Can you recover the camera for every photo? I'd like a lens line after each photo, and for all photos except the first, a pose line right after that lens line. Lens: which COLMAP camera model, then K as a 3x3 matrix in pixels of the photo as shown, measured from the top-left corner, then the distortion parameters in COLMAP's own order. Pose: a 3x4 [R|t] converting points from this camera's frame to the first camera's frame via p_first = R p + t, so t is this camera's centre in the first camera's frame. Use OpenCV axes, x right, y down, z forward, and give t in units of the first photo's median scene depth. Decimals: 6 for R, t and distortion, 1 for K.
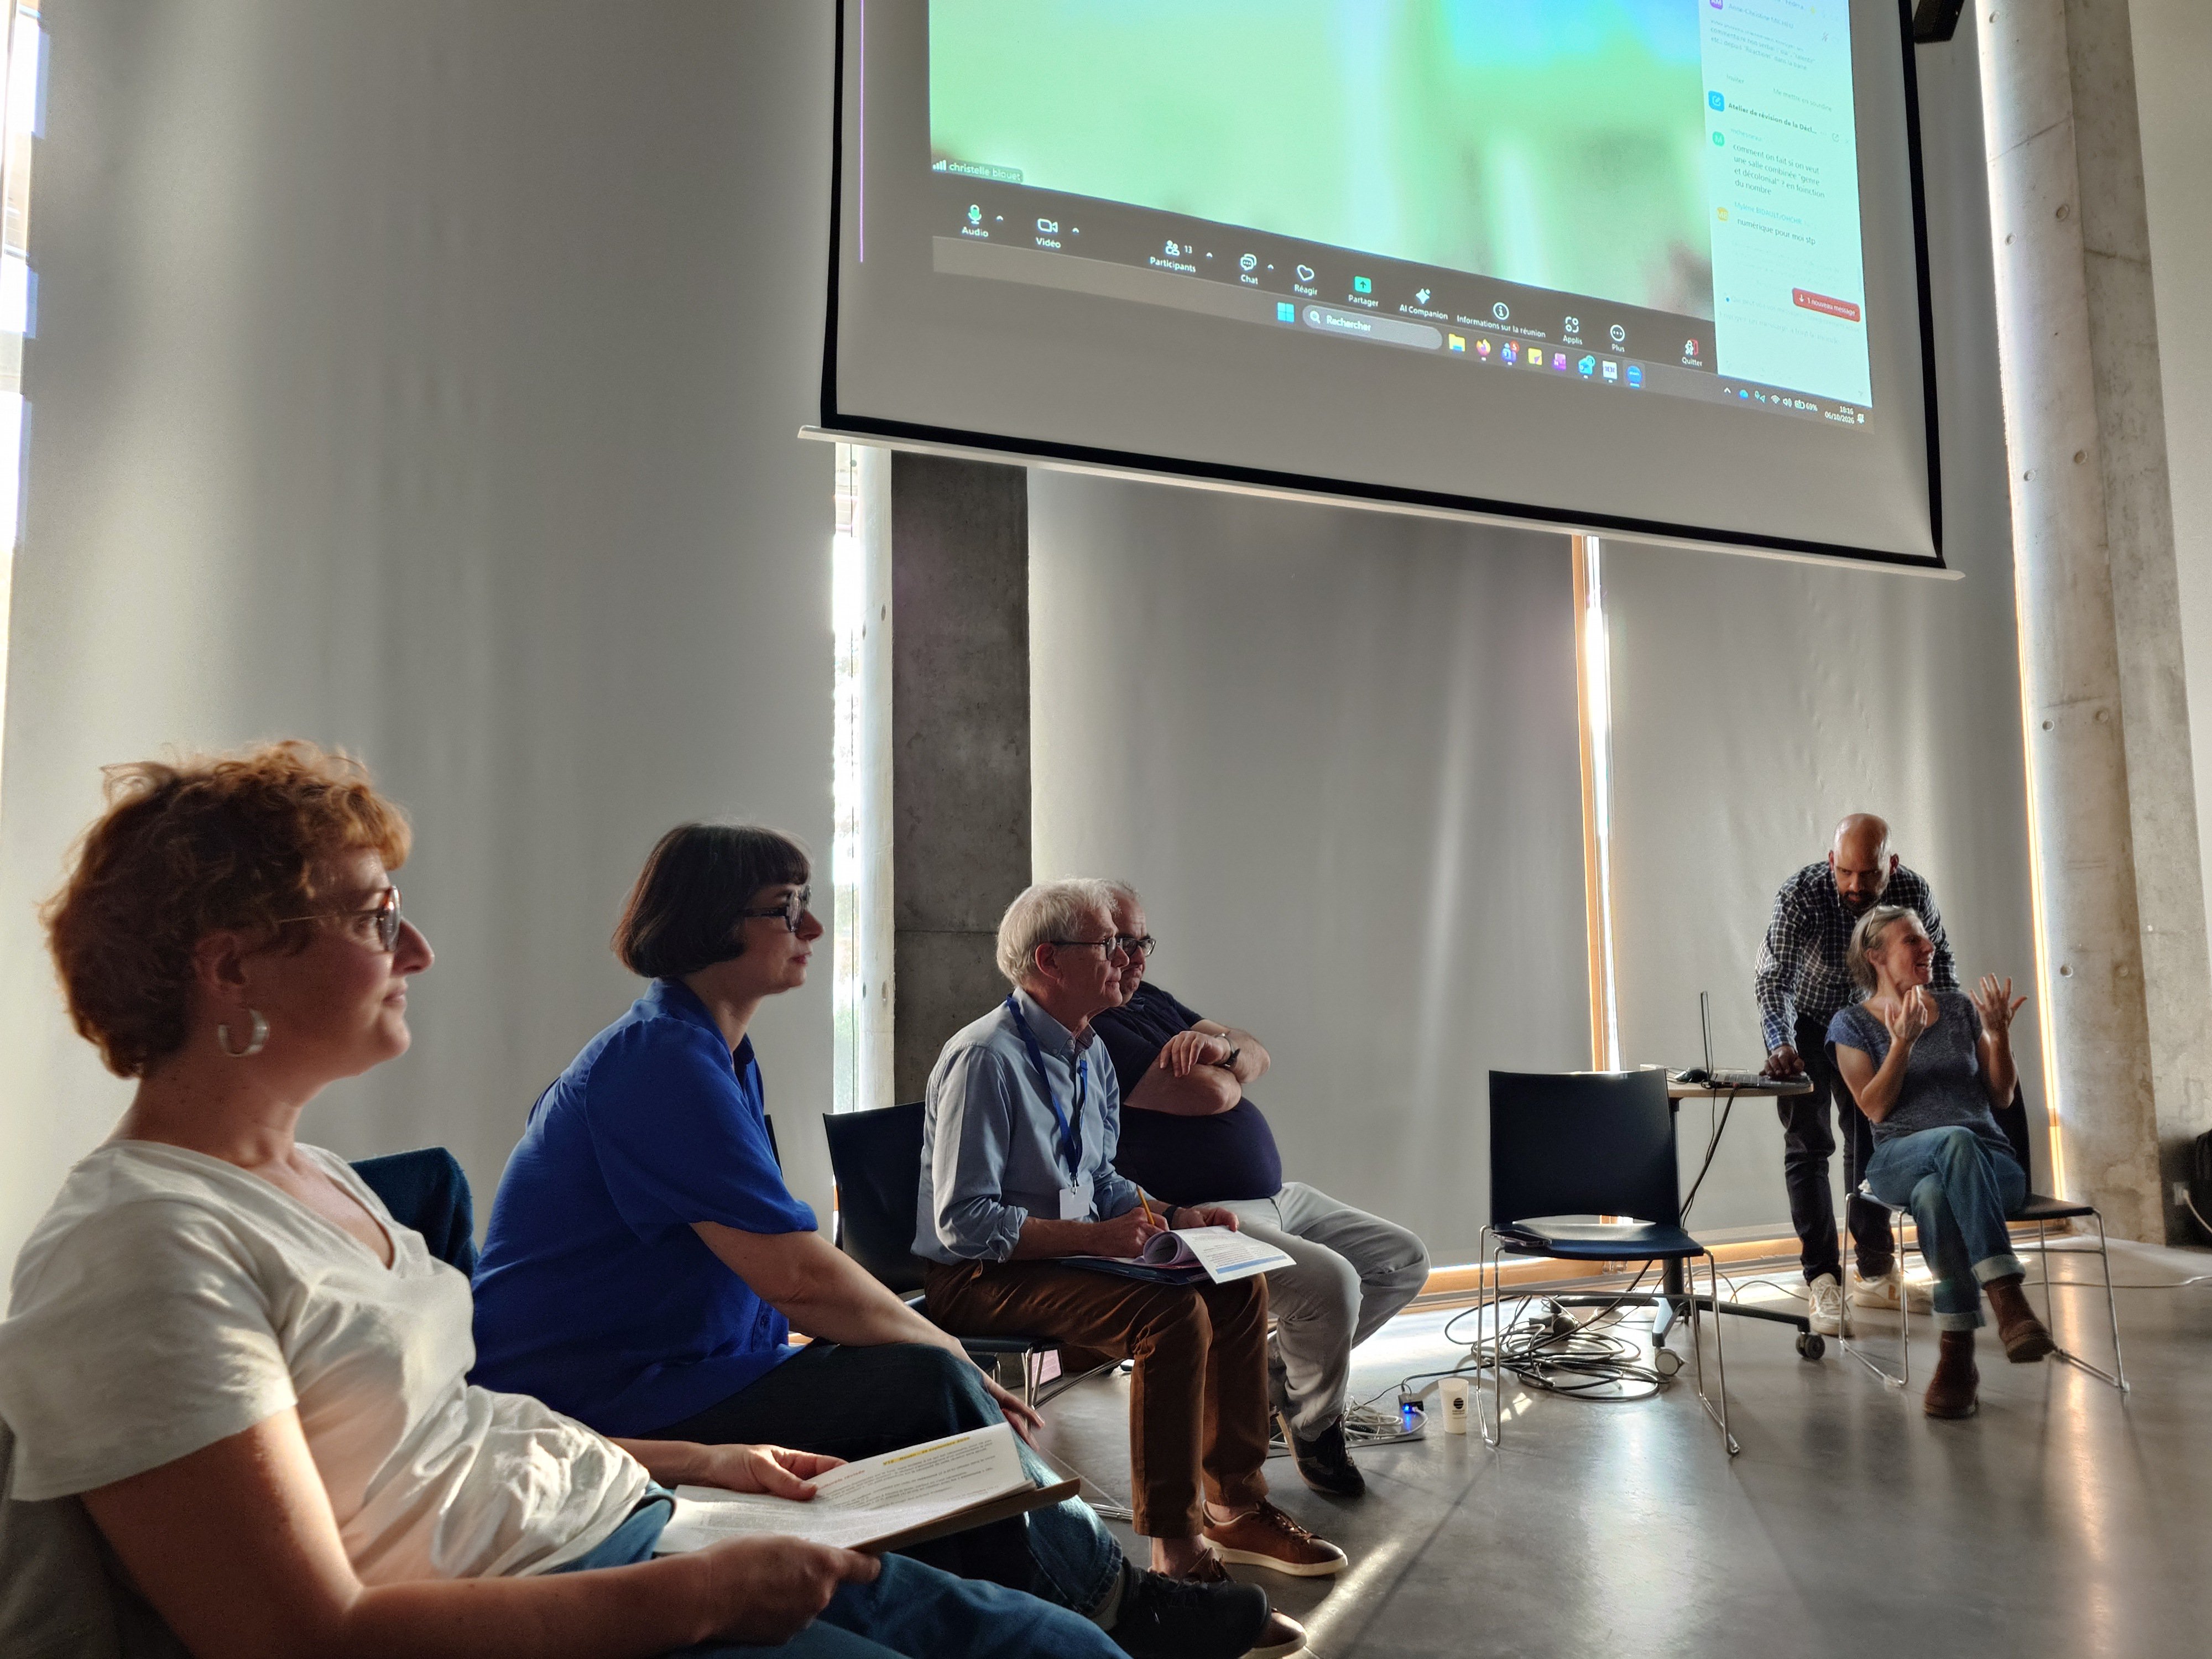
lens RADIAL K [[1548.4, 0, 1122.0], [0, 1548.4, 835.5], [0, 0, 1]] dist [0.021869, -0.027520]
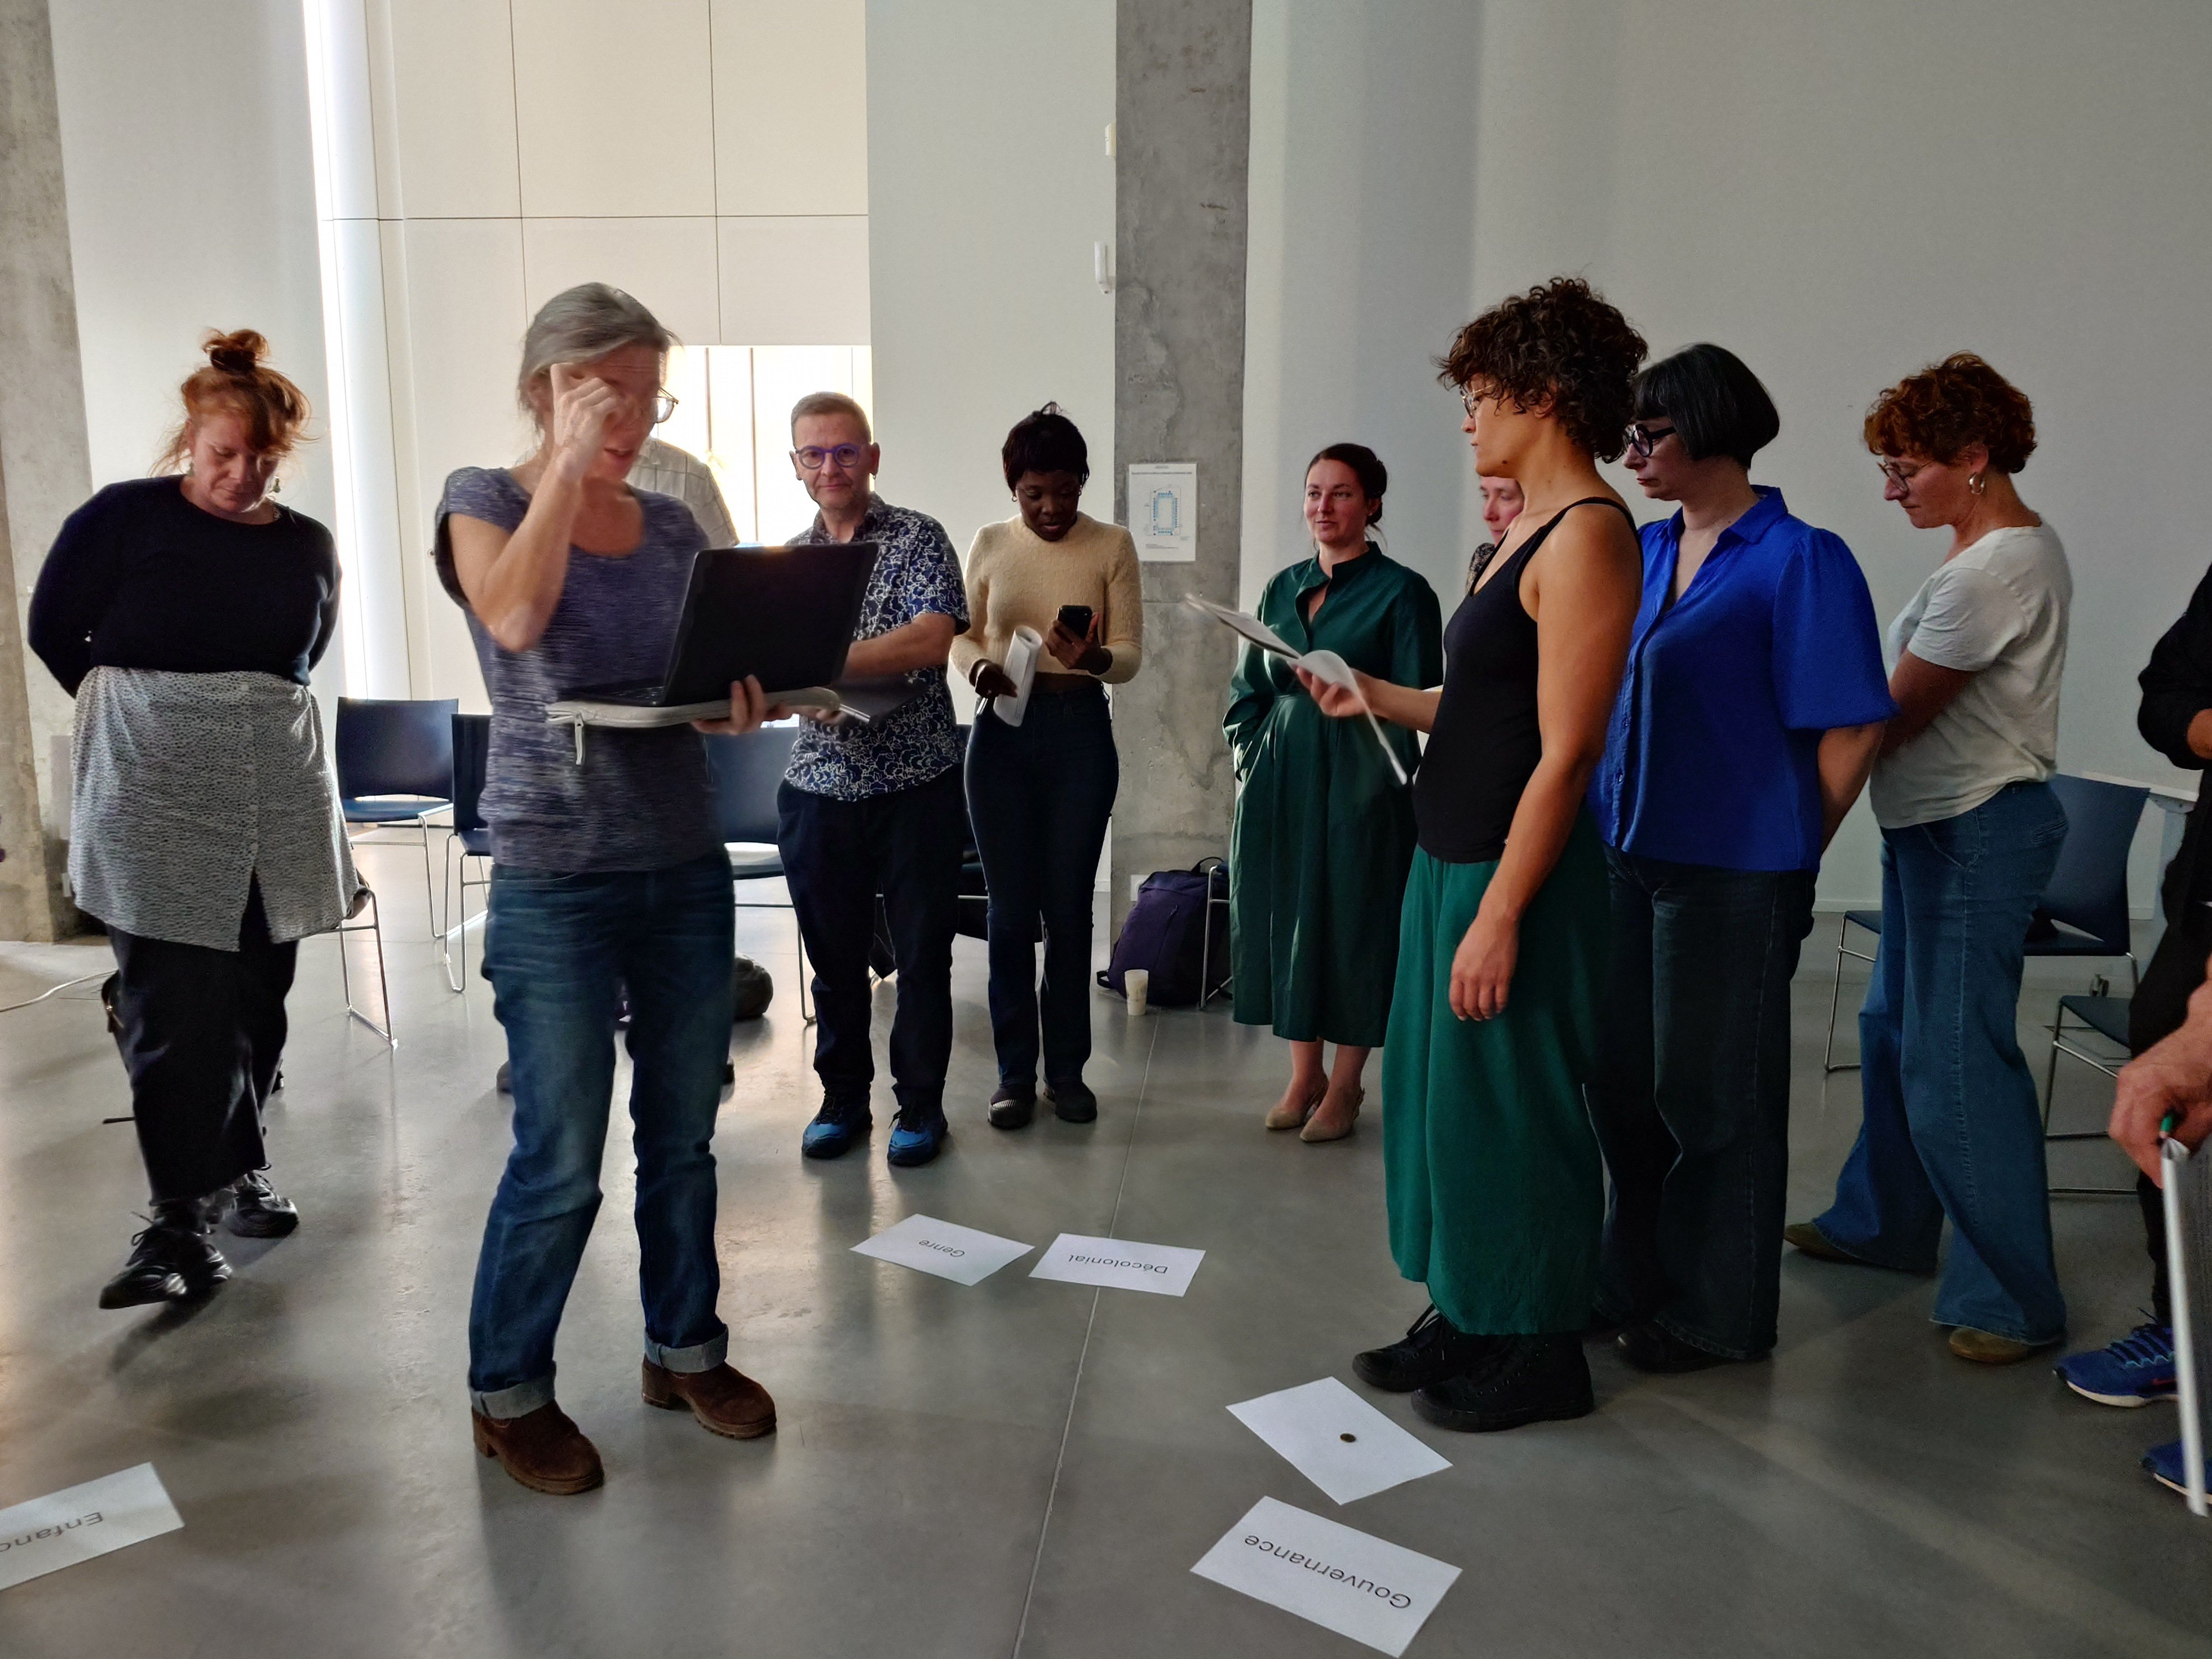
lens RADIAL K [[1548.4, 0, 1122.0], [0, 1548.4, 835.5], [0, 0, 1]] dist [0.021869, -0.027520]
pose [[0.459366, -0.126694, 0.879165, 0.162008], [-0.104476, 0.975198, 0.195123, -0.039483], [-0.882081, -0.181485, 0.434737, 0.061154]]
